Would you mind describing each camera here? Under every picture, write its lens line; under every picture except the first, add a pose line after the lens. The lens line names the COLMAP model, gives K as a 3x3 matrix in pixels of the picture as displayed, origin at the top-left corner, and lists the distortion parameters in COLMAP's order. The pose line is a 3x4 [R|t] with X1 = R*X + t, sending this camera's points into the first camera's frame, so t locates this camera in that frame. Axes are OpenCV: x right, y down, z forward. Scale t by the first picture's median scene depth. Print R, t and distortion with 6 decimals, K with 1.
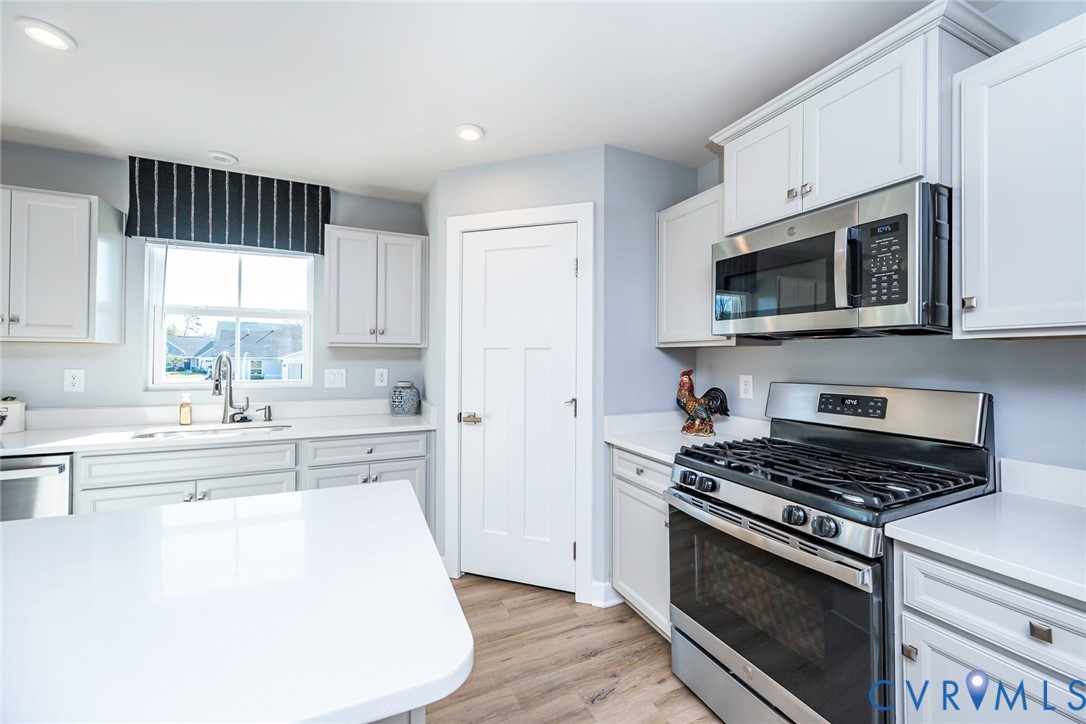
lens RADIAL K [[425.1, 0, 553.4], [0, 425.1, 354.6], [0, 0, 1]] dist [0.006190, 0.000785]
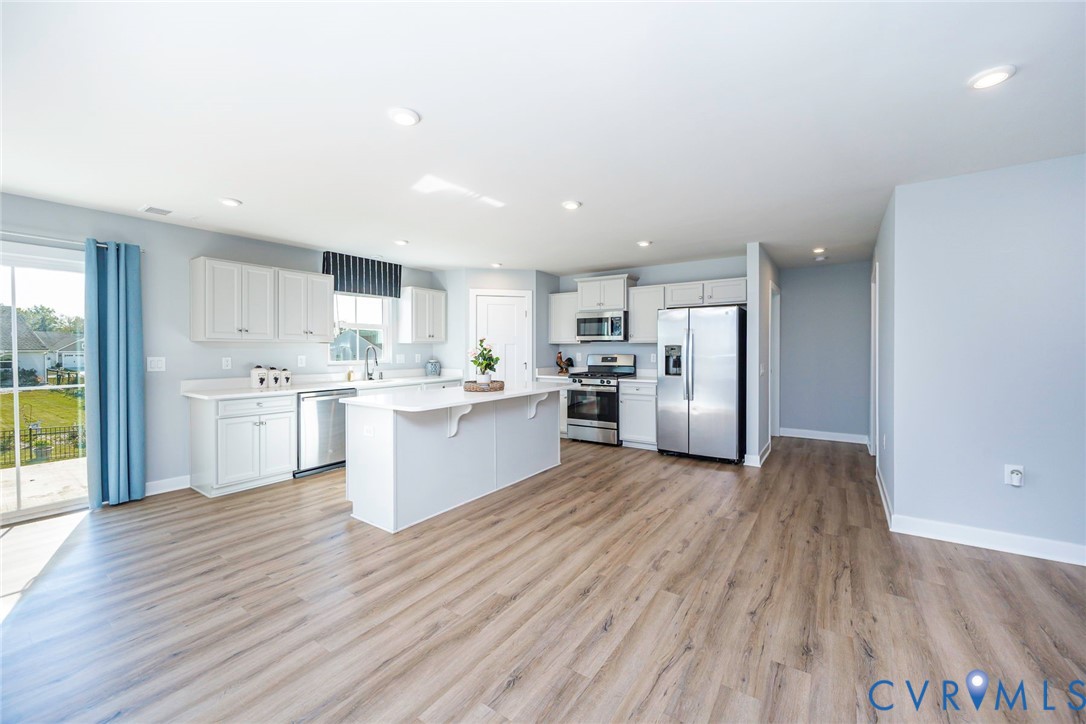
lens RADIAL K [[425.1, 0, 550.9], [0, 425.1, 351.3], [0, 0, 1]] dist [0.006190, 0.000785]
pose [[0.854480, -0.011590, 0.519355, -1.234962], [0.004793, 0.999884, 0.014428, -0.007480], [-0.519462, -0.009839, 0.854437, -1.417701]]
